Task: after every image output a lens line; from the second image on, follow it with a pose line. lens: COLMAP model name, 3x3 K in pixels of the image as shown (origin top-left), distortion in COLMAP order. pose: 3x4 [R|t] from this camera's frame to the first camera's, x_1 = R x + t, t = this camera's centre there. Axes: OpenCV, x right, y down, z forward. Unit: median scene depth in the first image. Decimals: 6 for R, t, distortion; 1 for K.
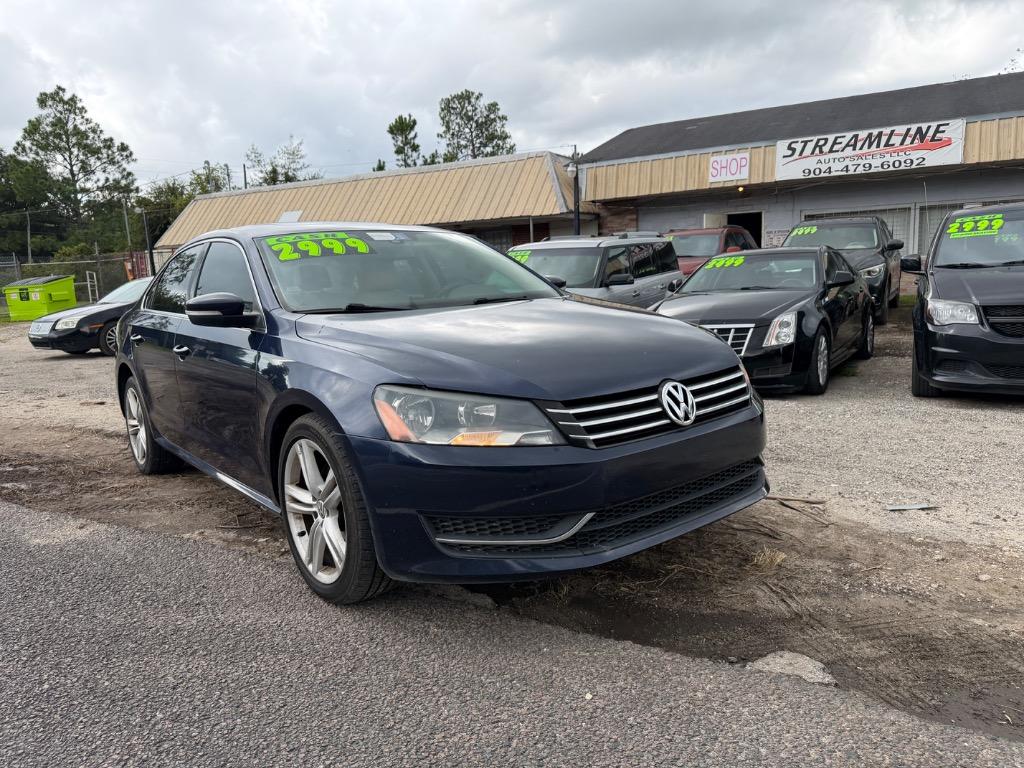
lens RADIAL K [[785.7, 0, 511.2], [0, 785.7, 390.7], [0, 0, 1]] dist [0.002676, -0.008309]
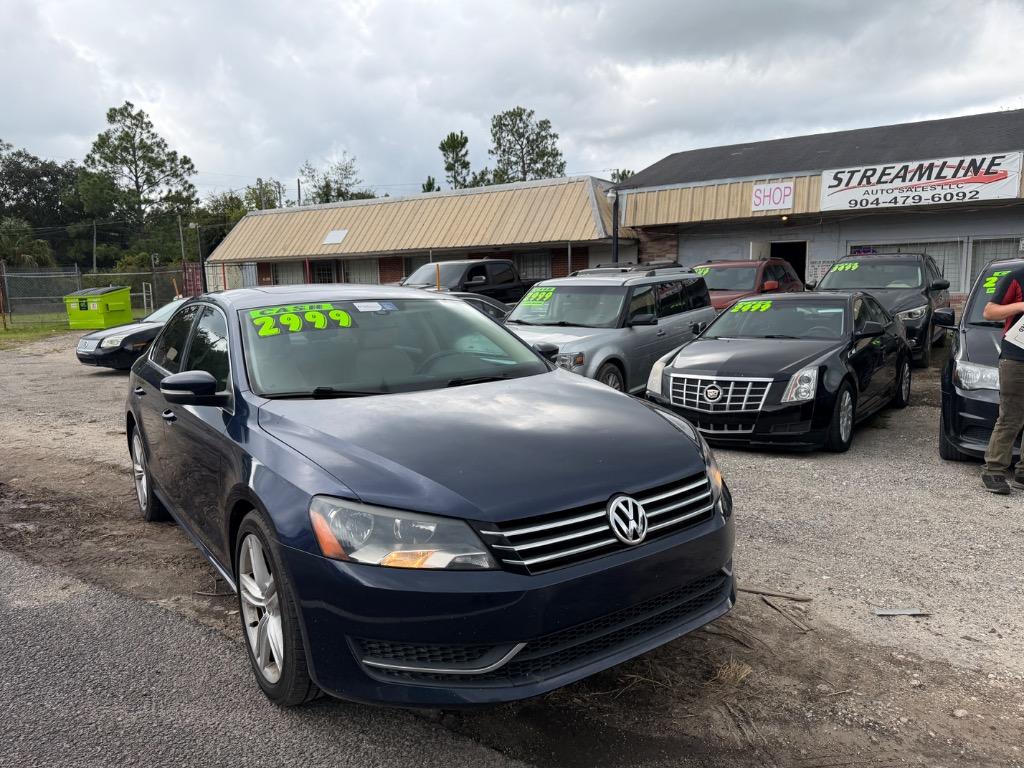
lens RADIAL K [[784.4, 0, 505.0], [0, 784.4, 385.9], [0, 0, 1]] dist [0.006878, -0.010513]
pose [[0.997096, 0.029959, -0.070014, 0.021180], [-0.031254, 0.999359, -0.017476, -0.021491], [0.069445, 0.019614, 0.997393, 0.004375]]
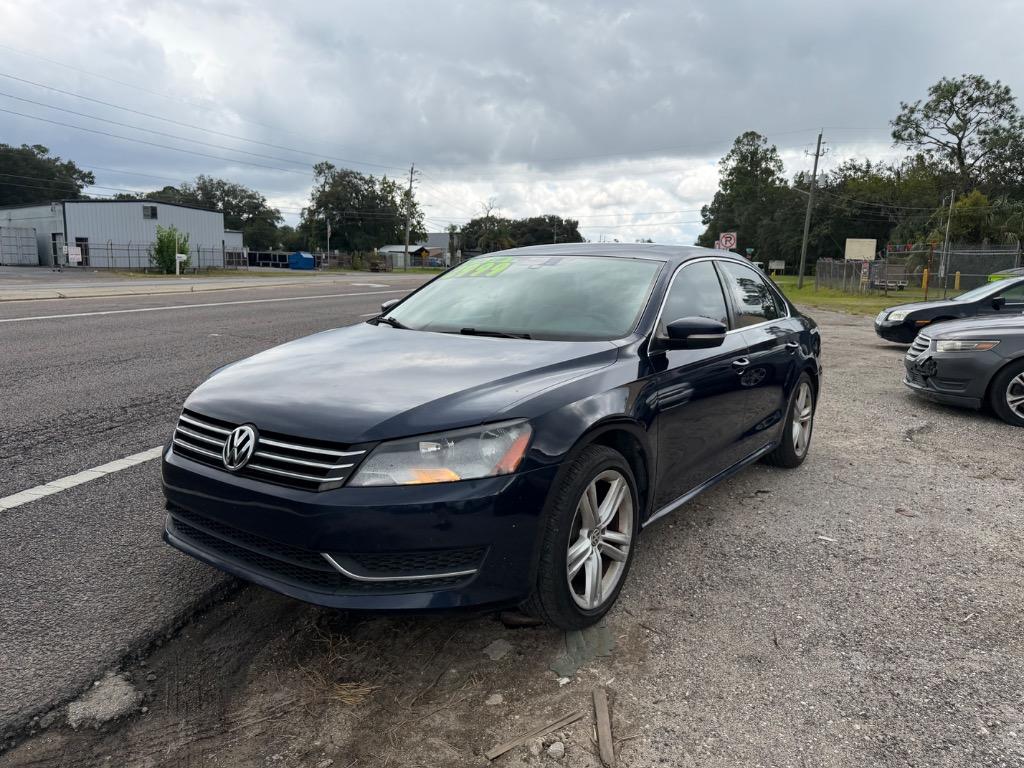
lens RADIAL K [[740.2, 0, 512.0], [0, 740.2, 372.5], [0, 0, 1]] dist [0.003626, -0.000386]
pose [[0.219424, 0.188352, -0.957276, 0.203434], [-0.182477, 0.971796, 0.149382, -0.049011], [0.958413, 0.141903, 0.247605, 0.184726]]
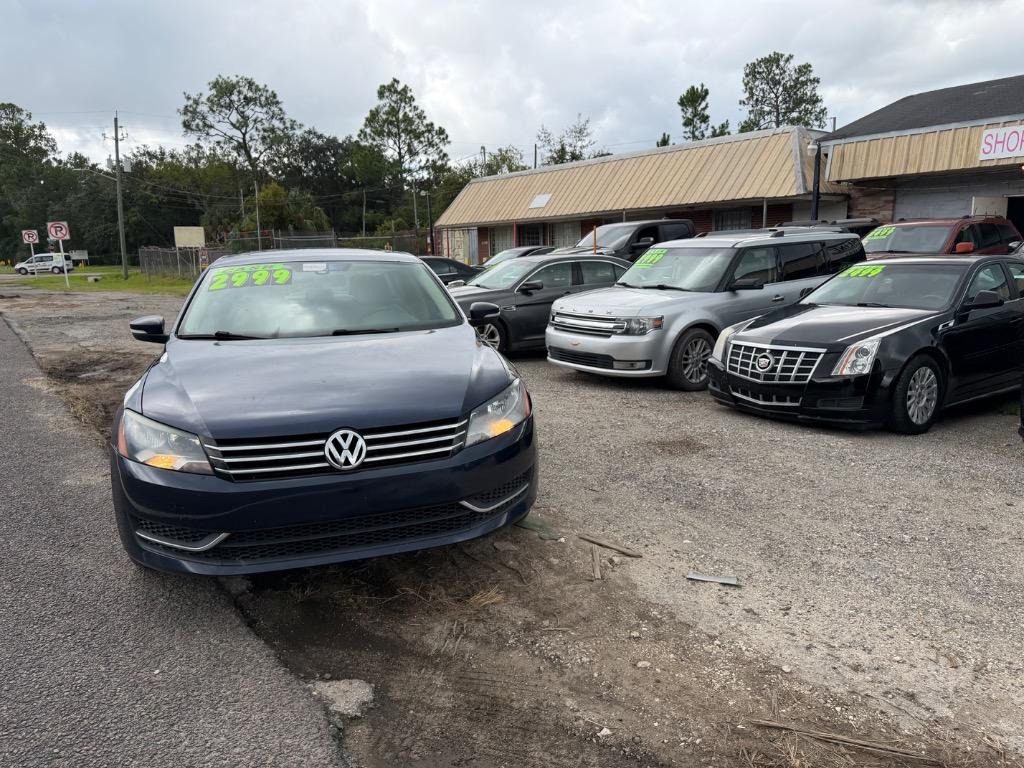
lens RADIAL K [[777.4, 0, 481.9], [0, 777.4, 385.5], [0, 0, 1]] dist [0.066409, -0.108099]
pose [[0.906617, 0.093158, -0.411542, 0.145748], [-0.079010, 0.995553, 0.051299, -0.025983], [0.414491, -0.013992, 0.909946, 0.006615]]
